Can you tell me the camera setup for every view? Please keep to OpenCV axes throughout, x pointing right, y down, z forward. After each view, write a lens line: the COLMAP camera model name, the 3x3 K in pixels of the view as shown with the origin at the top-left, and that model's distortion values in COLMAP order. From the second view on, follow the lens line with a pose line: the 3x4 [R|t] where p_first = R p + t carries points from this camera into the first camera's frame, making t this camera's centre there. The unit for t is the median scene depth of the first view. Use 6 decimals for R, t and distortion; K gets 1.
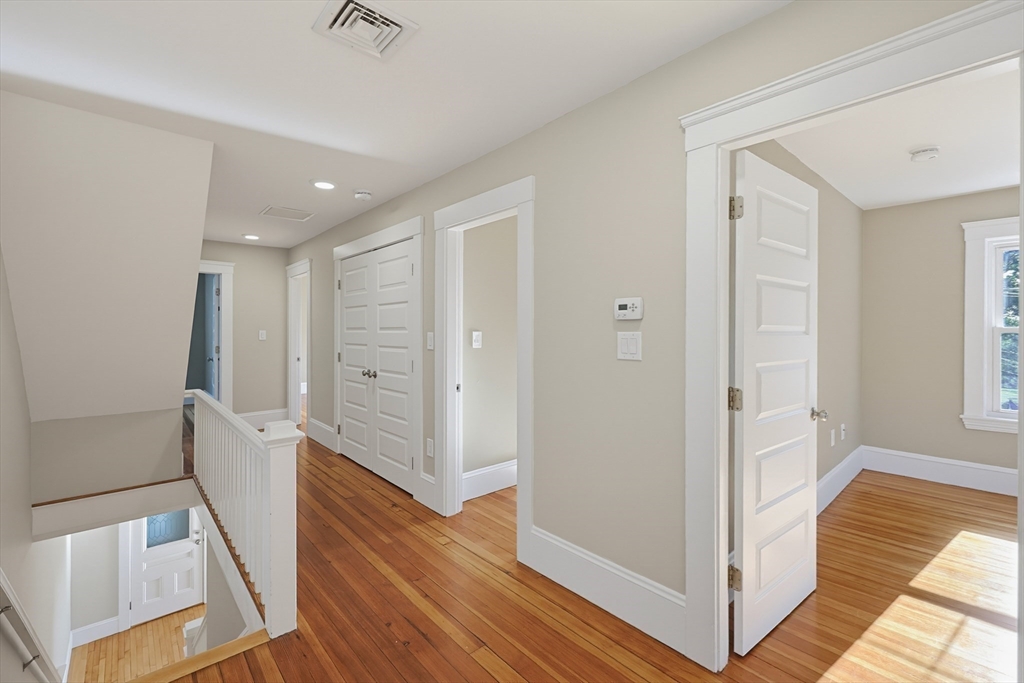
lens RADIAL K [[444.0, 0, 495.0], [0, 444.0, 329.1], [0, 0, 1]] dist [0.000730, 0.000065]
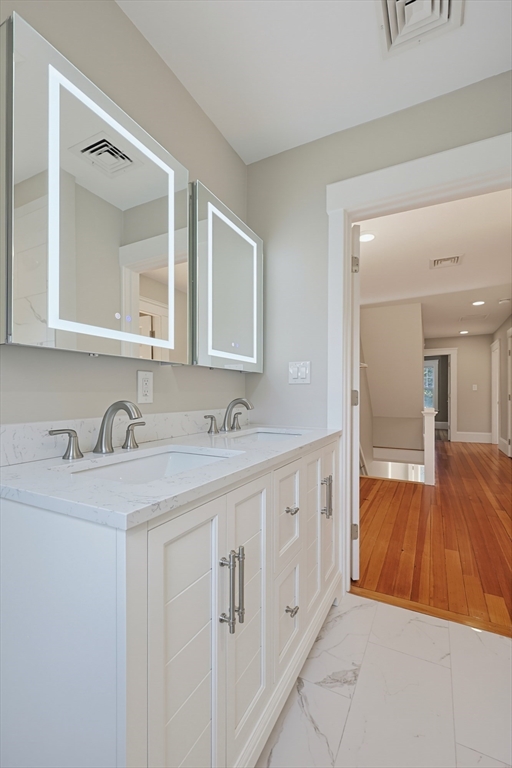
lens RADIAL K [[333.0, 0, 261.5], [0, 333.0, 392.0], [0, 0, 1]] dist [0.000730, 0.000065]
pose [[0.387675, -0.013102, -0.921703, 0.481709], [0.003673, 0.999913, -0.012669, 0.062721], [0.921789, 0.001526, 0.387689, -0.353411]]
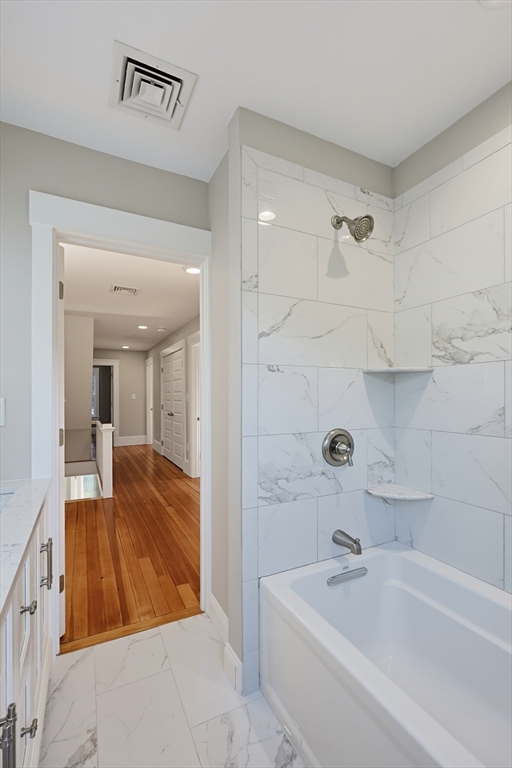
lens RADIAL K [[333.0, 0, 248.6], [0, 333.0, 395.9], [0, 0, 1]] dist [0.000730, 0.000065]
pose [[0.971882, -0.009010, -0.235297, 0.431131], [0.010618, 0.999928, 0.005569, 0.011289], [0.235230, -0.007911, 0.971908, -0.409264]]
